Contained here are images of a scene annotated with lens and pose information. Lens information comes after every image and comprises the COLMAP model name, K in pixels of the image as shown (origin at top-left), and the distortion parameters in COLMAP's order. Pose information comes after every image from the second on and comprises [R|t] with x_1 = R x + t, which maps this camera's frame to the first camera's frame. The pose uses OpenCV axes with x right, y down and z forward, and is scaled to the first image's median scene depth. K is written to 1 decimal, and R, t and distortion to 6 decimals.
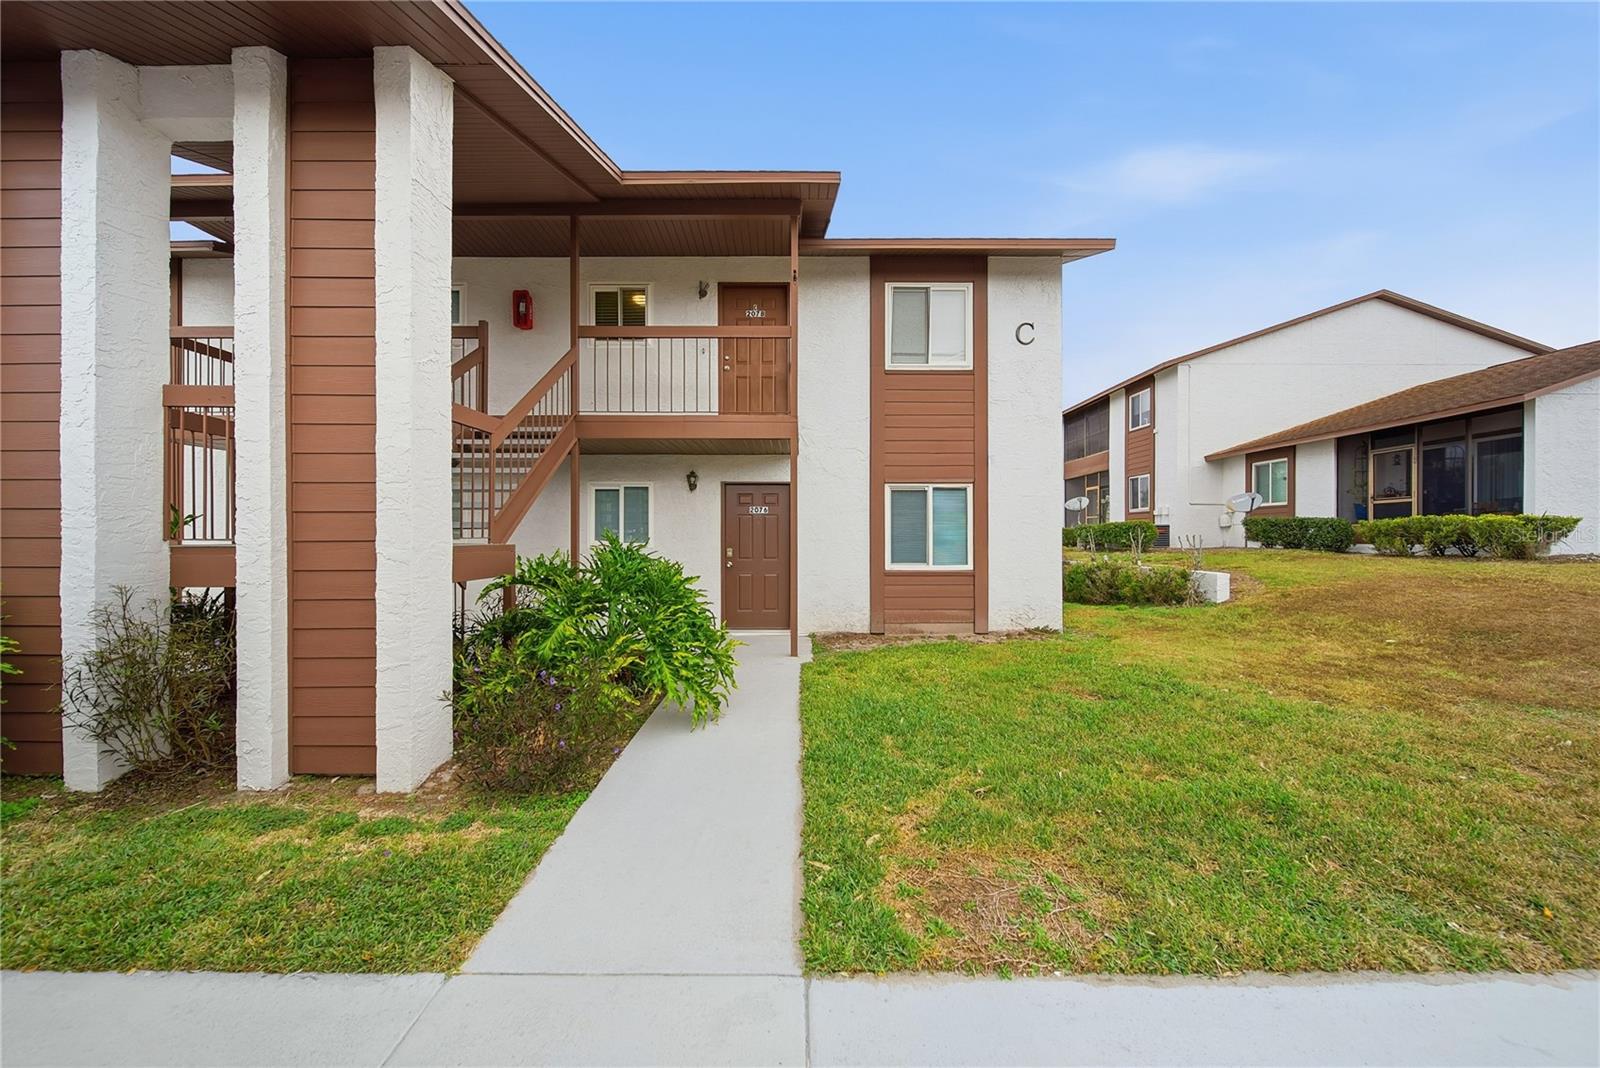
lens RADIAL K [[576.3, 0, 799.4], [0, 576.3, 532.8], [0, 0, 1]] dist [0.000745, 0.000167]
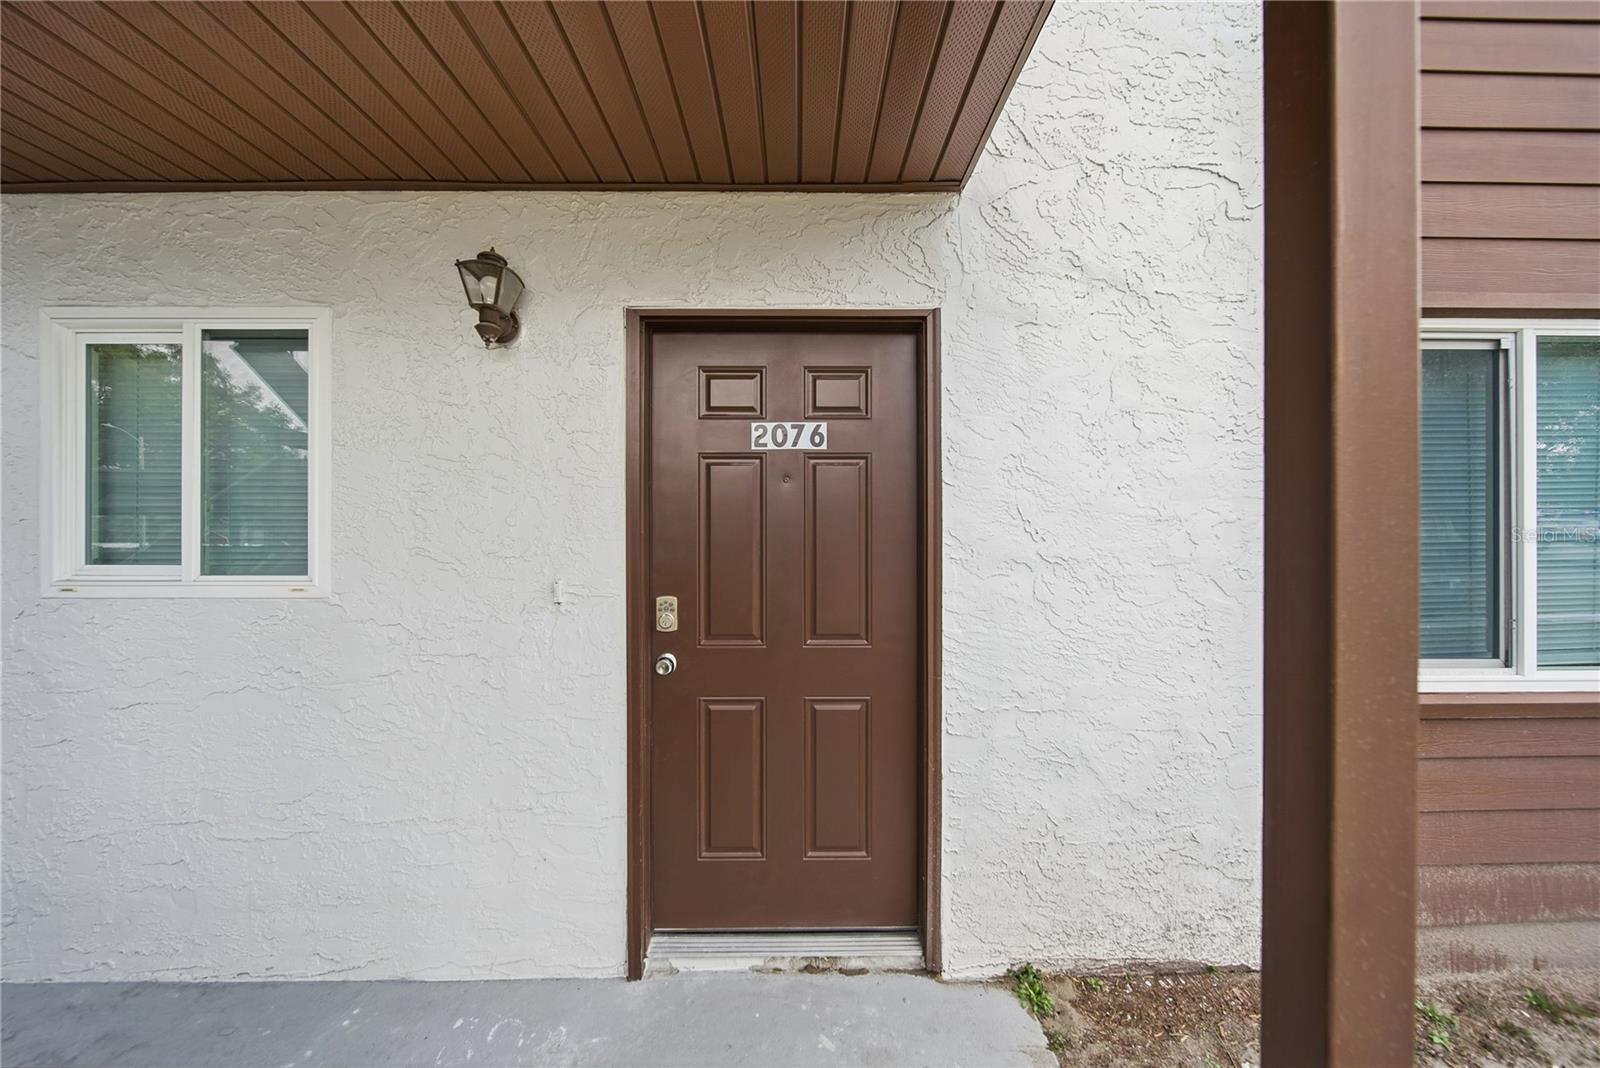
lens RADIAL K [[576.3, 0, 801.7], [0, 576.3, 531.2], [0, 0, 1]] dist [0.000745, 0.000167]
pose [[0.999982, 0.001062, 0.005922, -0.067417], [-0.001056, 0.999999, -0.001085, 0.000517], [-0.005924, 0.001079, 0.999982, 0.765545]]
